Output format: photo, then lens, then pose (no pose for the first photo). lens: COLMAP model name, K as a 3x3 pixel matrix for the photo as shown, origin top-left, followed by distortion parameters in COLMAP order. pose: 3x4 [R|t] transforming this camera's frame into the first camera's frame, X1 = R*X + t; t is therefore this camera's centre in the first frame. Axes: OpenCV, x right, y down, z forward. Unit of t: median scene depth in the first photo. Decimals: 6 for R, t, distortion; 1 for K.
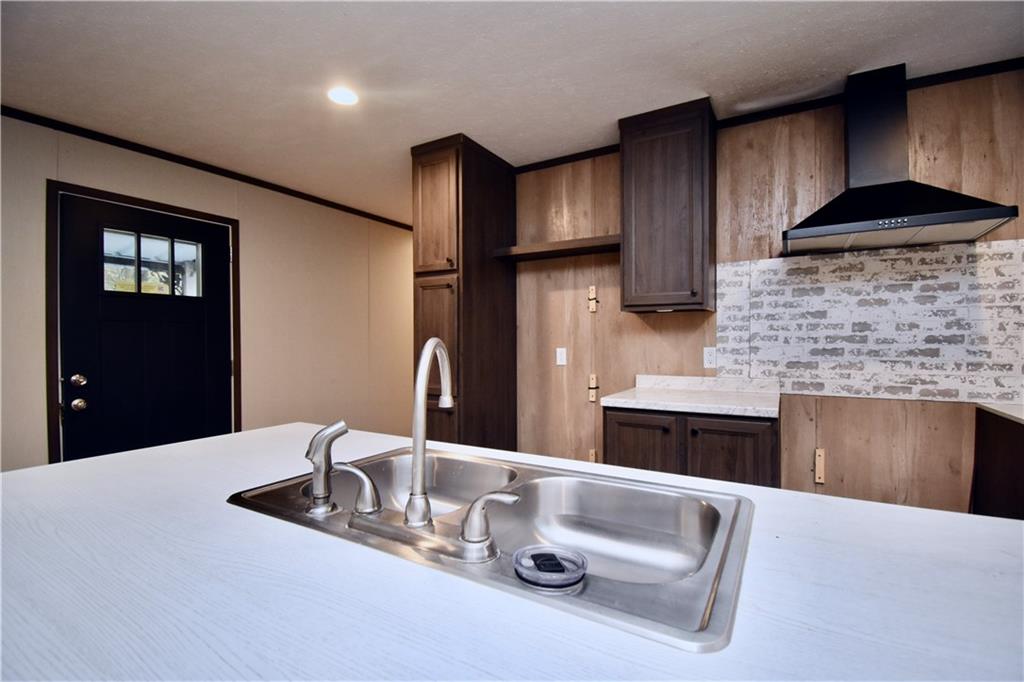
lens RADIAL K [[461.8, 0, 516.3], [0, 461.8, 345.8], [0, 0, 1]] dist [0.009630, -0.017685]
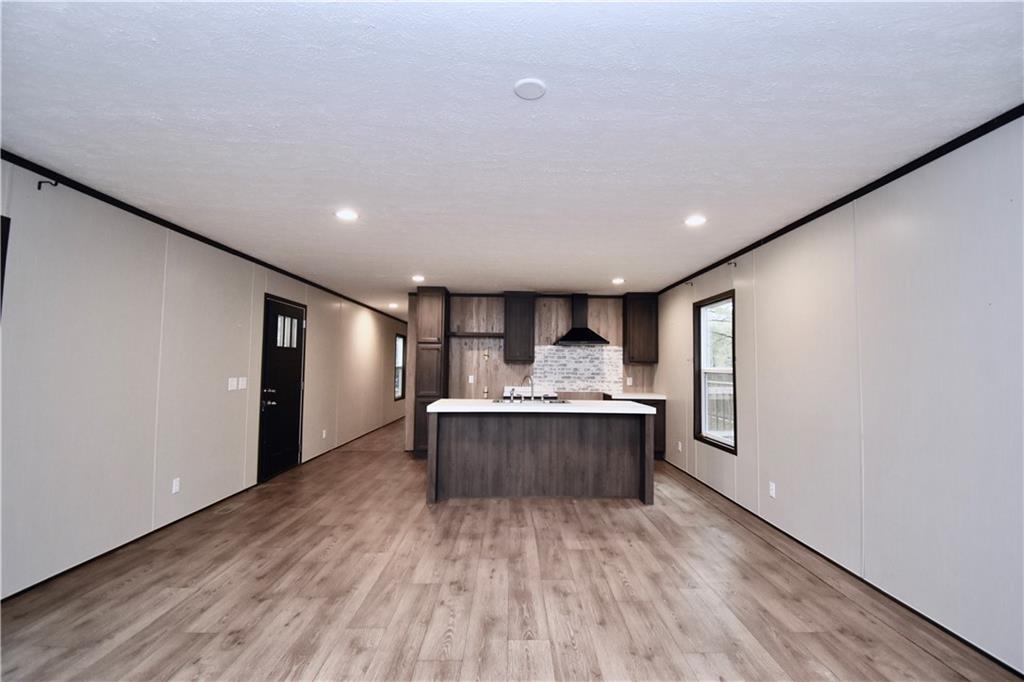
lens RADIAL K [[461.8, 0, 522.8], [0, 461.8, 336.9], [0, 0, 1]] dist [0.009630, -0.017685]
pose [[0.844369, 0.045964, 0.533786, -1.184356], [-0.011691, 0.997657, -0.067414, -0.043712], [-0.535634, 0.050681, 0.842928, -1.396818]]
